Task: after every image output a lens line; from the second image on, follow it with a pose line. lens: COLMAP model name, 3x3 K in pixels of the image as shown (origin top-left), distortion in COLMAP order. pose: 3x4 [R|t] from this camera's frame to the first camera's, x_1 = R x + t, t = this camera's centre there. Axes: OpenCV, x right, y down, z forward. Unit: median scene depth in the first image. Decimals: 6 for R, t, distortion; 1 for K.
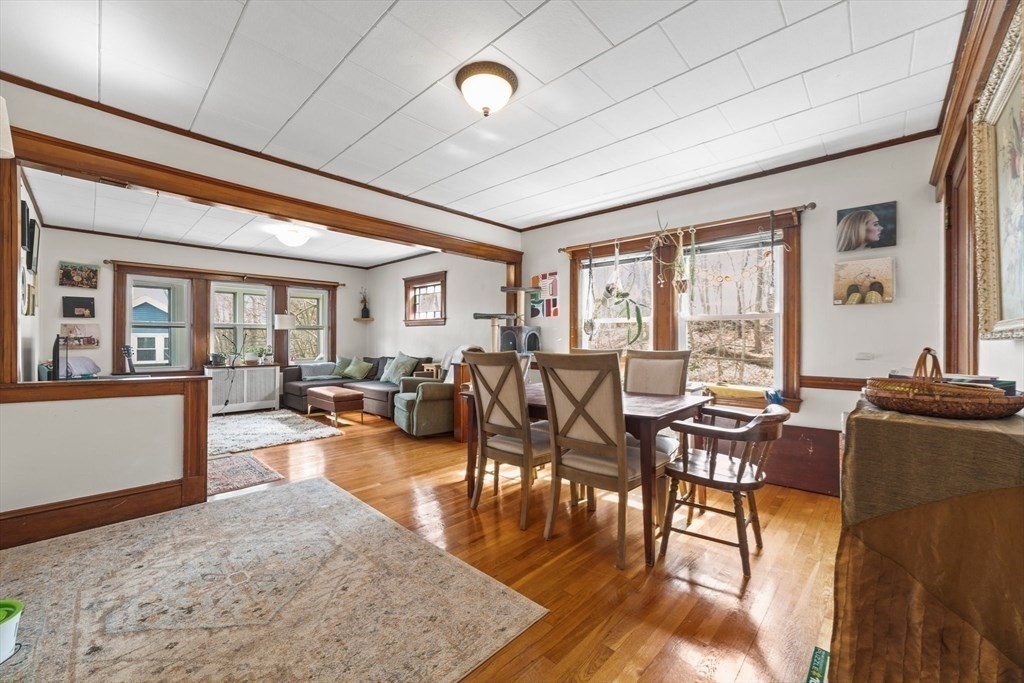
lens RADIAL K [[396.5, 0, 521.7], [0, 396.5, 341.3], [0, 0, 1]] dist [-0.012098, 0.004265]
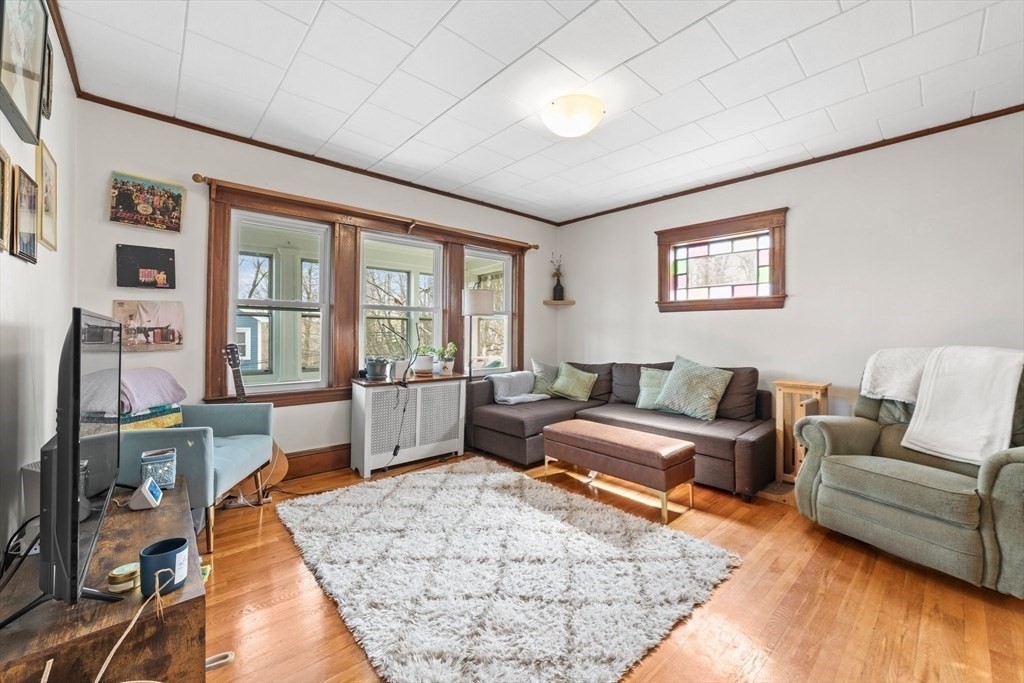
lens RADIAL K [[396.5, 0, 525.4], [0, 396.5, 331.1], [0, 0, 1]] dist [-0.012098, 0.004265]
pose [[0.998162, 0.004697, -0.060422, -0.583690], [-0.005306, 0.999937, -0.009931, -0.003413], [0.060371, 0.010233, 0.998124, 0.503739]]
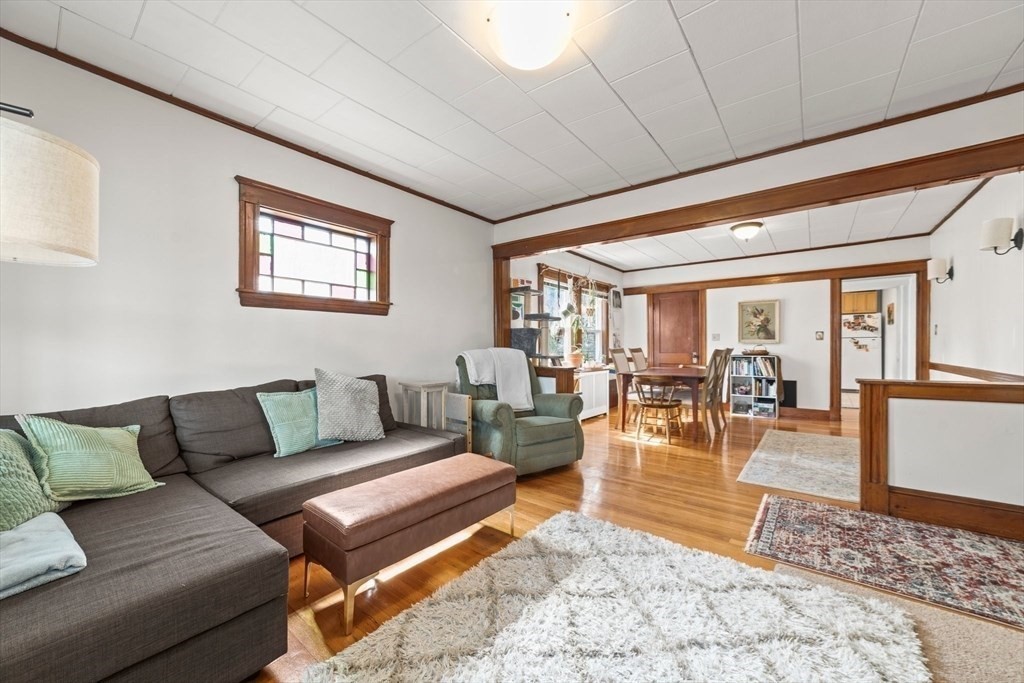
lens RADIAL K [[396.5, 0, 506.4], [0, 396.5, 342.4], [0, 0, 1]] dist [-0.012098, 0.004265]
pose [[-0.067317, 0.000905, 0.997731, -0.876689], [0.001711, 0.999998, -0.000792, -0.002528], [-0.997730, 0.001654, -0.067319, 0.984997]]
